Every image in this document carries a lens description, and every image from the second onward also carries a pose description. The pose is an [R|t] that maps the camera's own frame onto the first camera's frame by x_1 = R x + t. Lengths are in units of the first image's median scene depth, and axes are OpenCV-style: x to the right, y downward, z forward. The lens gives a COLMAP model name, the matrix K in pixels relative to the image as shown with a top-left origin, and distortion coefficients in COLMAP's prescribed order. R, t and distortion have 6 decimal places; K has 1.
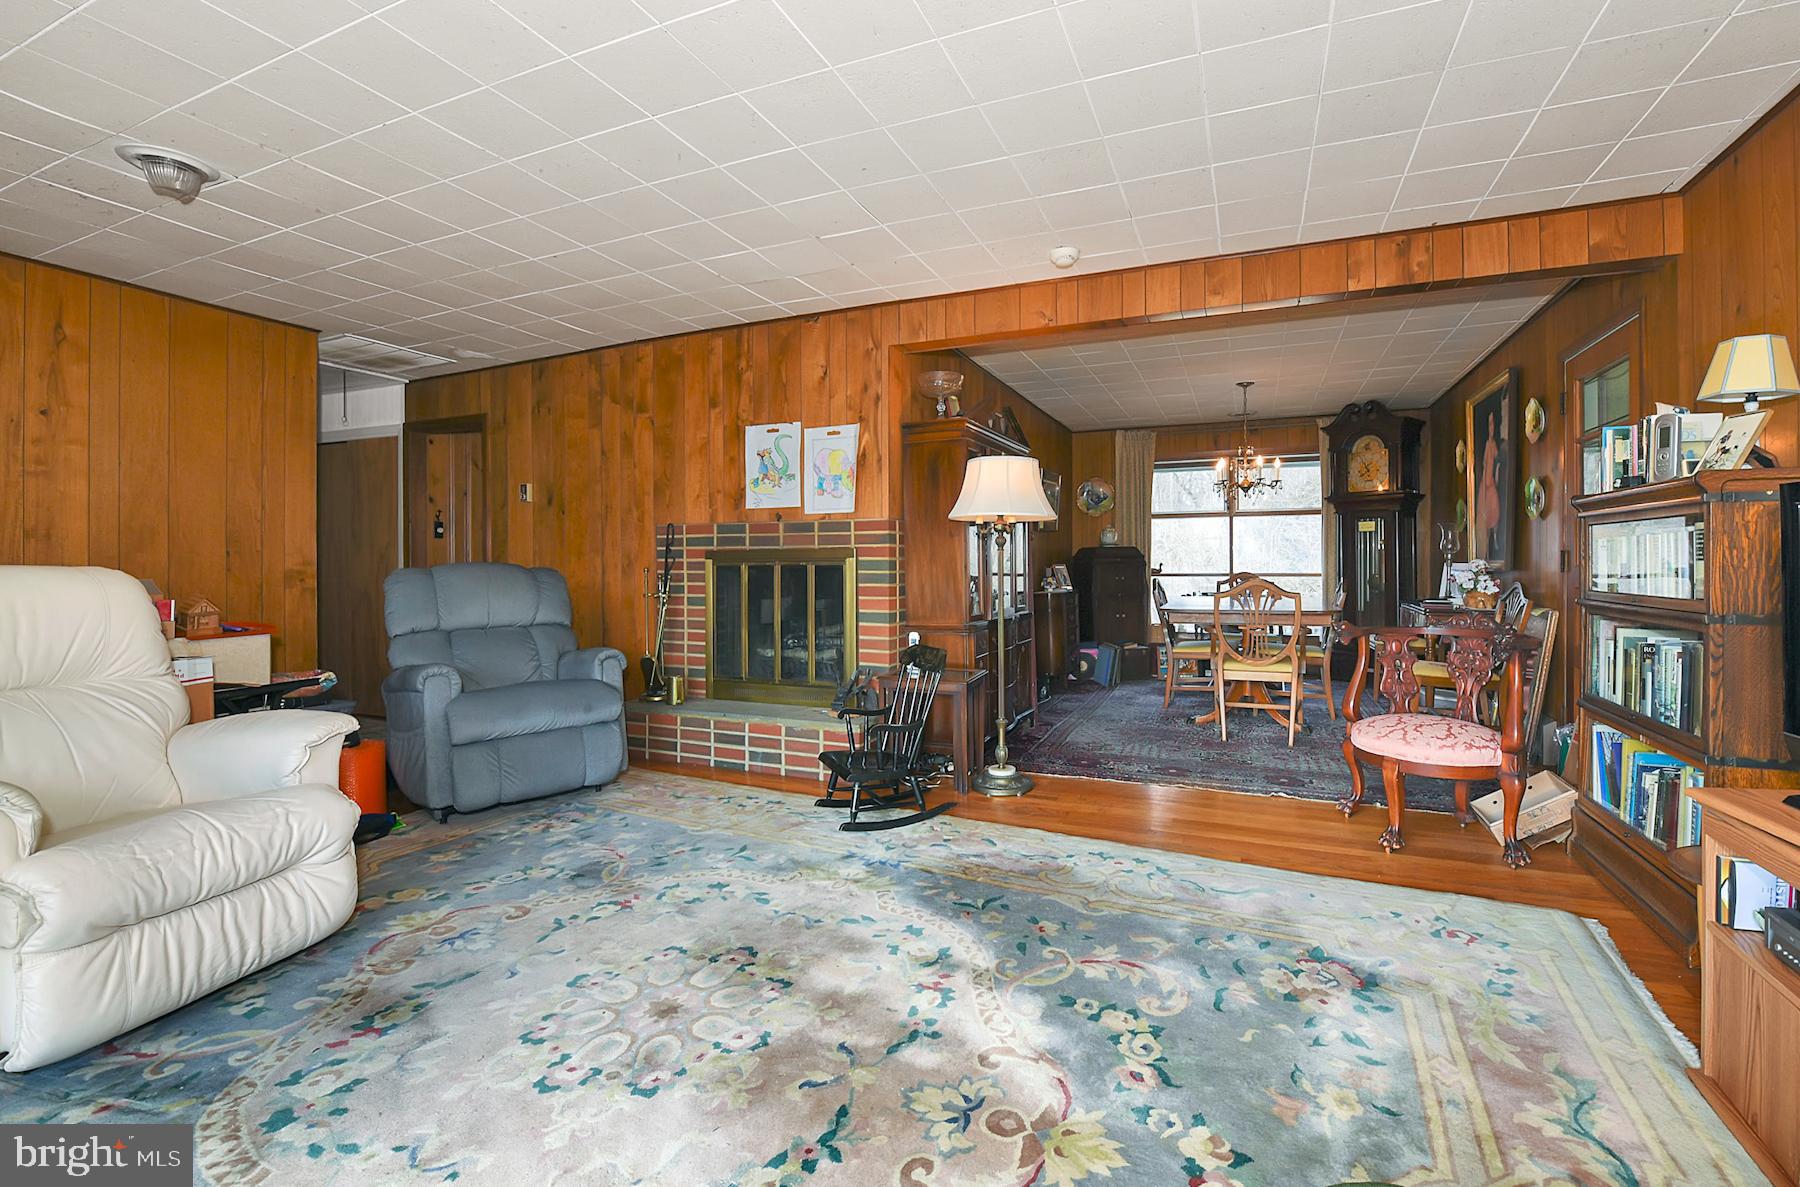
lens RADIAL K [[760.3, 0, 940.4], [0, 760.3, 565.2], [0, 0, 1]] dist [-0.010651, -0.005454]
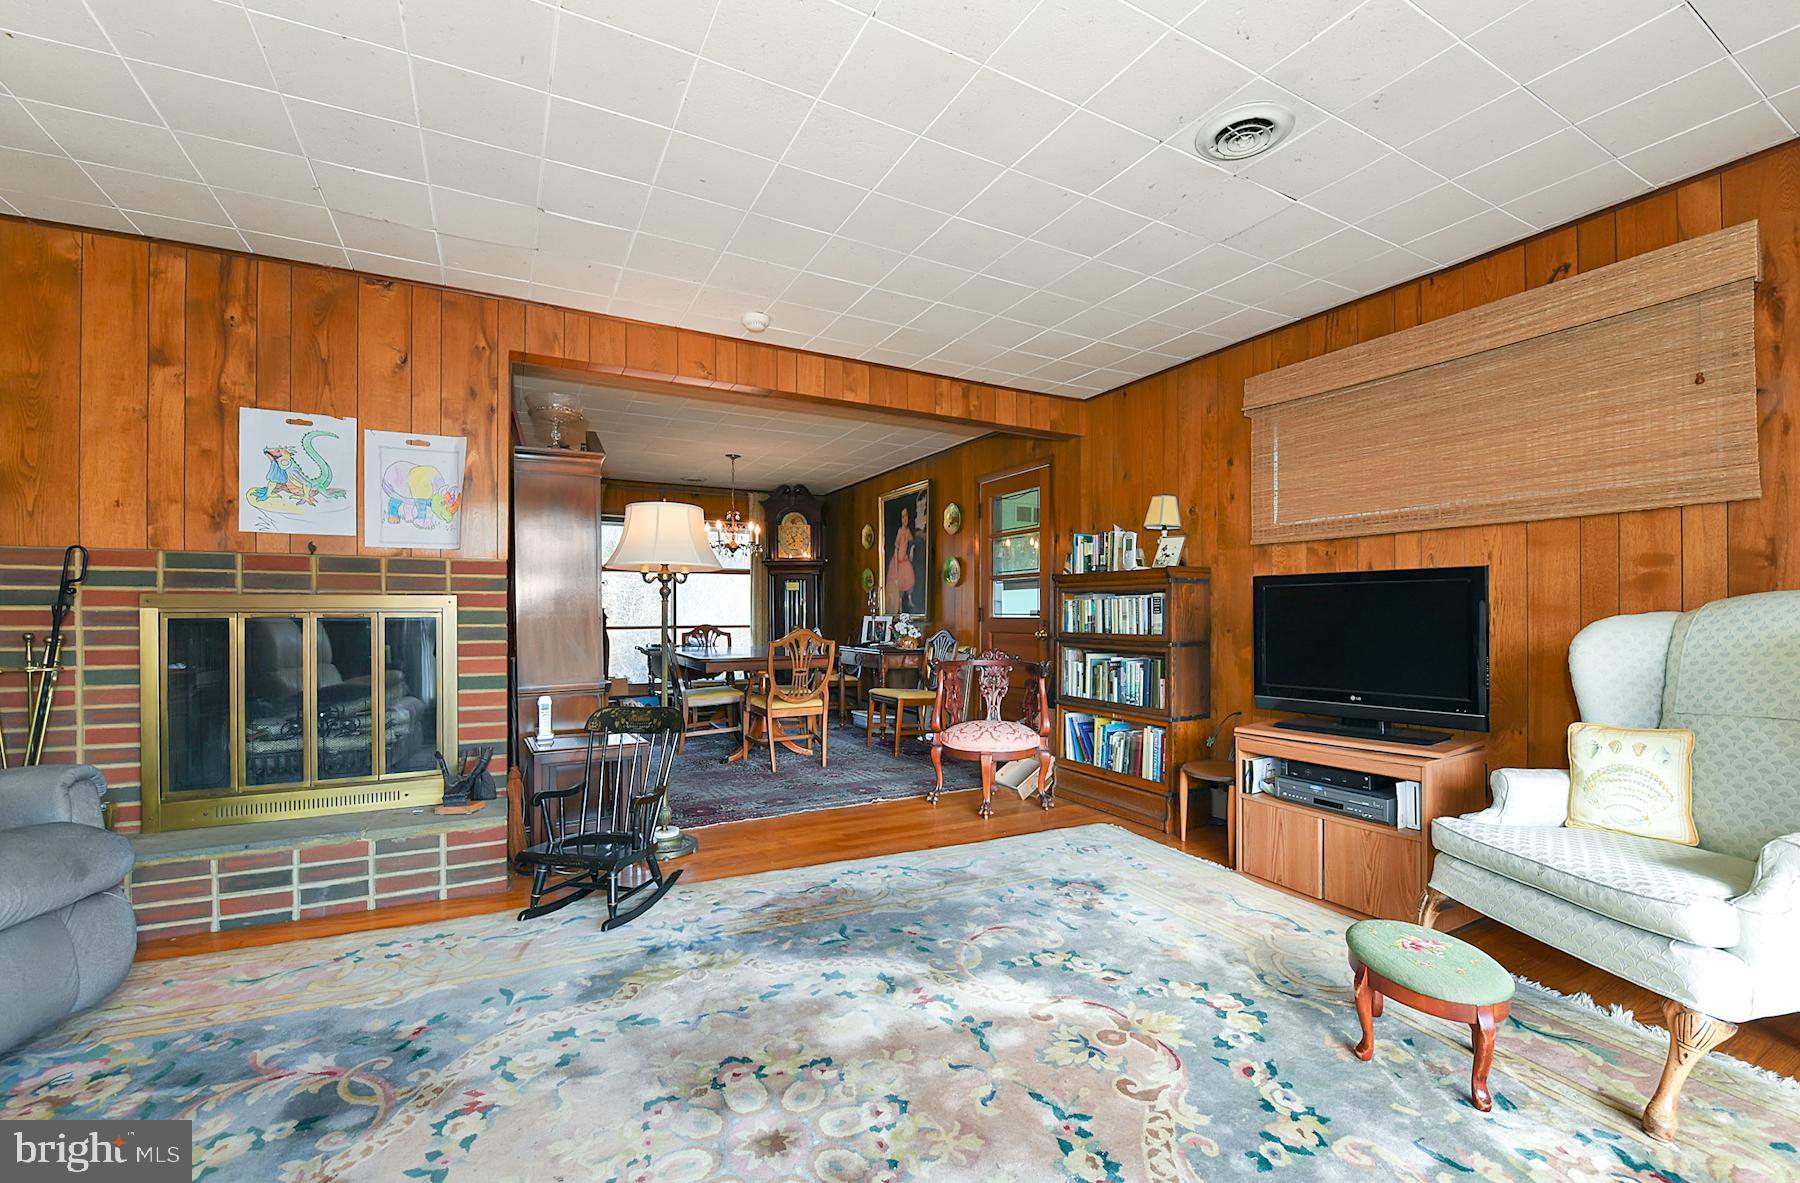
lens RADIAL K [[743.4, 0, 894.8], [0, 743.4, 615.2], [0, 0, 1]] dist [-0.011094, -0.005053]
pose [[0.637170, 0.002380, 0.770719, -0.533072], [0.001706, 0.999988, -0.004499, 0.002796], [-0.770721, 0.004182, 0.637159, 0.215158]]
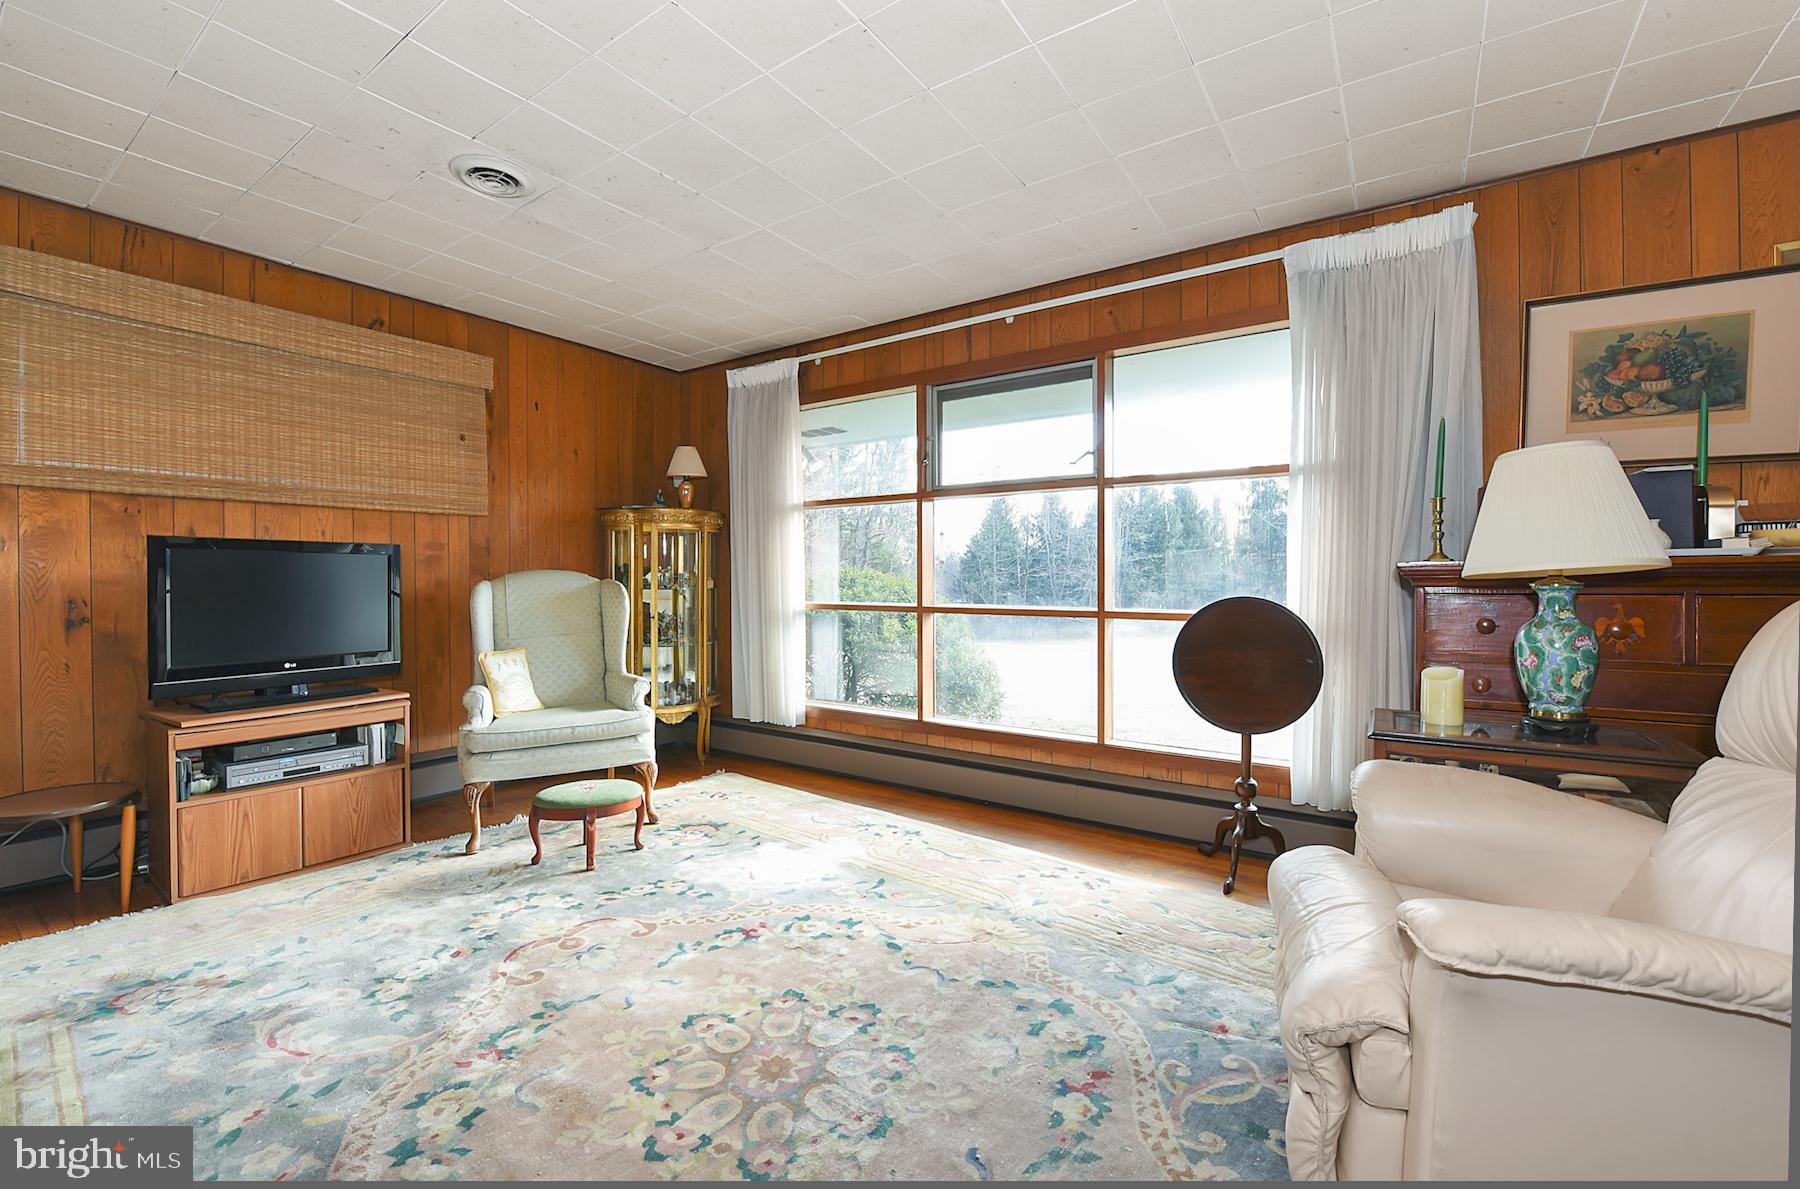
lens RADIAL K [[742.1, 0, 896.0], [0, 742.1, 582.6], [0, 0, 1]] dist [-0.000791, -0.005056]
pose [[-0.975774, 0.004340, 0.218739, -0.414471], [0.005893, 0.999962, 0.006448, -0.002897], [-0.218703, 0.007581, -0.975762, 1.079031]]
